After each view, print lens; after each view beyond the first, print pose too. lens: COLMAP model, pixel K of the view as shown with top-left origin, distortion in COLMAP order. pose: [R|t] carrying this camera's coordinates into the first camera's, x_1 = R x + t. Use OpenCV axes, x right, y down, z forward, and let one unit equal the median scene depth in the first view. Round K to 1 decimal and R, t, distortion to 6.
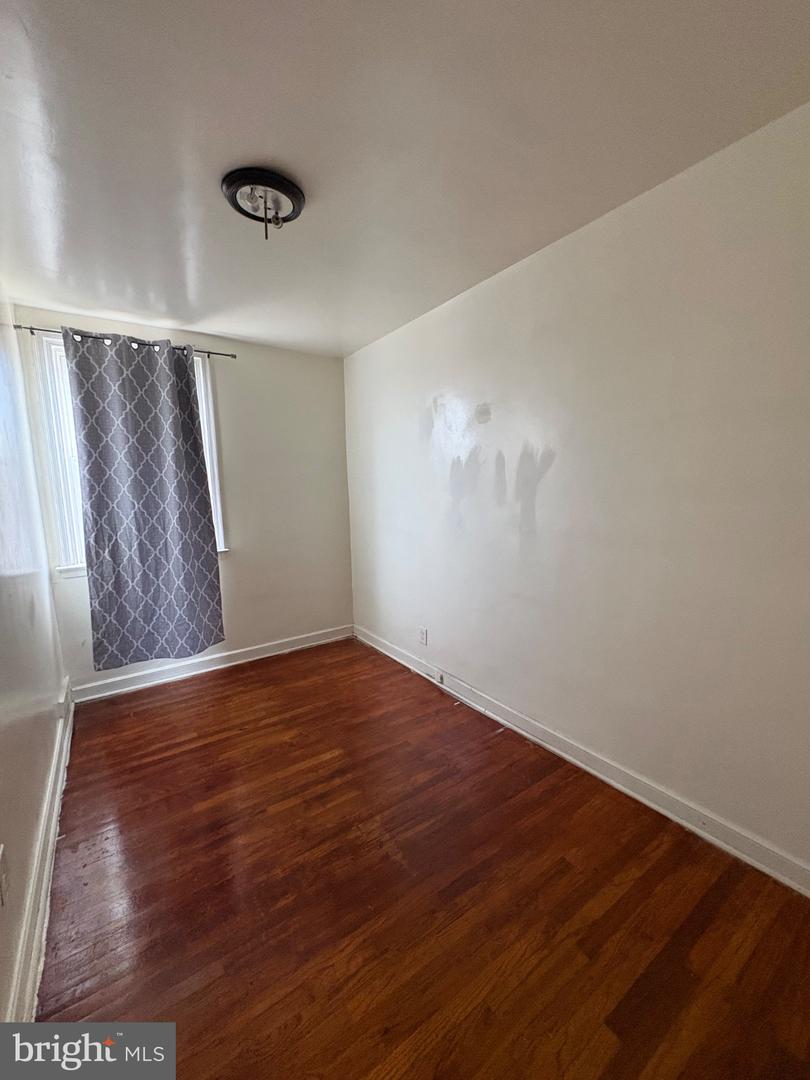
lens RADIAL K [[430.9, 0, 408.6], [0, 430.9, 536.8], [0, 0, 1]] dist [0.000719, 0.000147]
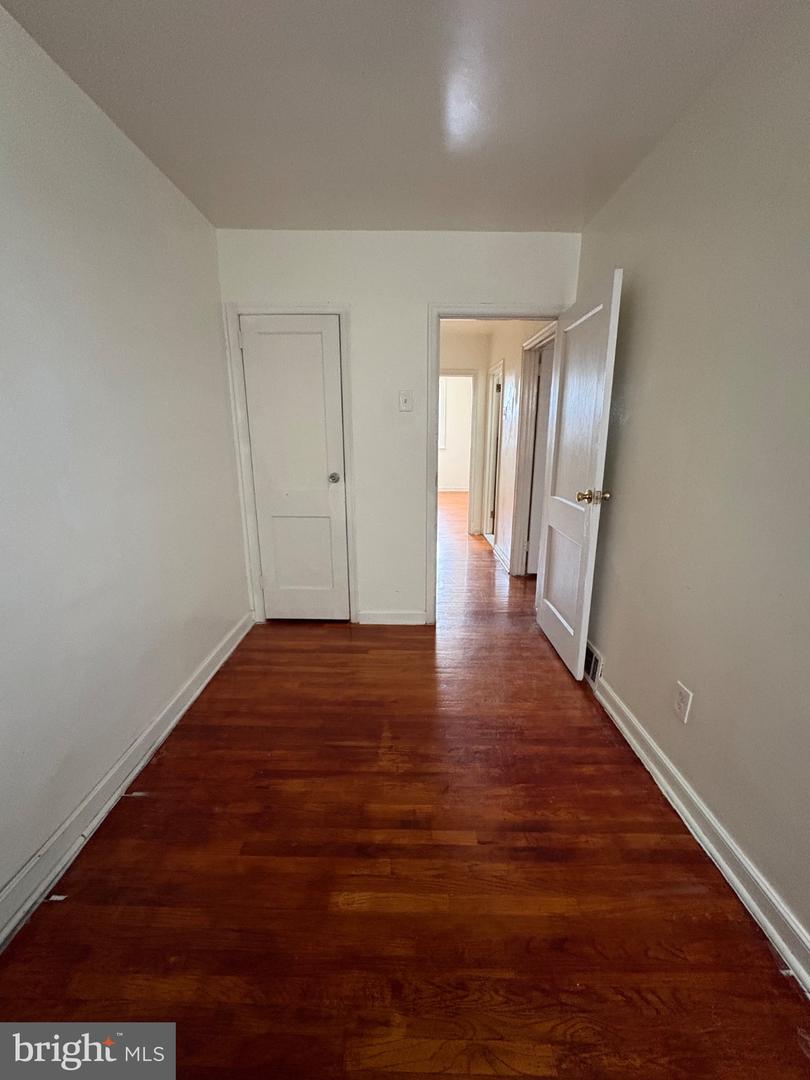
lens RADIAL K [[430.9, 0, 404.1], [0, 430.9, 538.5], [0, 0, 1]] dist [0.000719, 0.000147]
pose [[-0.810265, -0.115305, 0.574609, -0.583883], [0.094711, 0.941805, 0.322542, -0.130448], [-0.578360, 0.315766, -0.752191, 1.437089]]
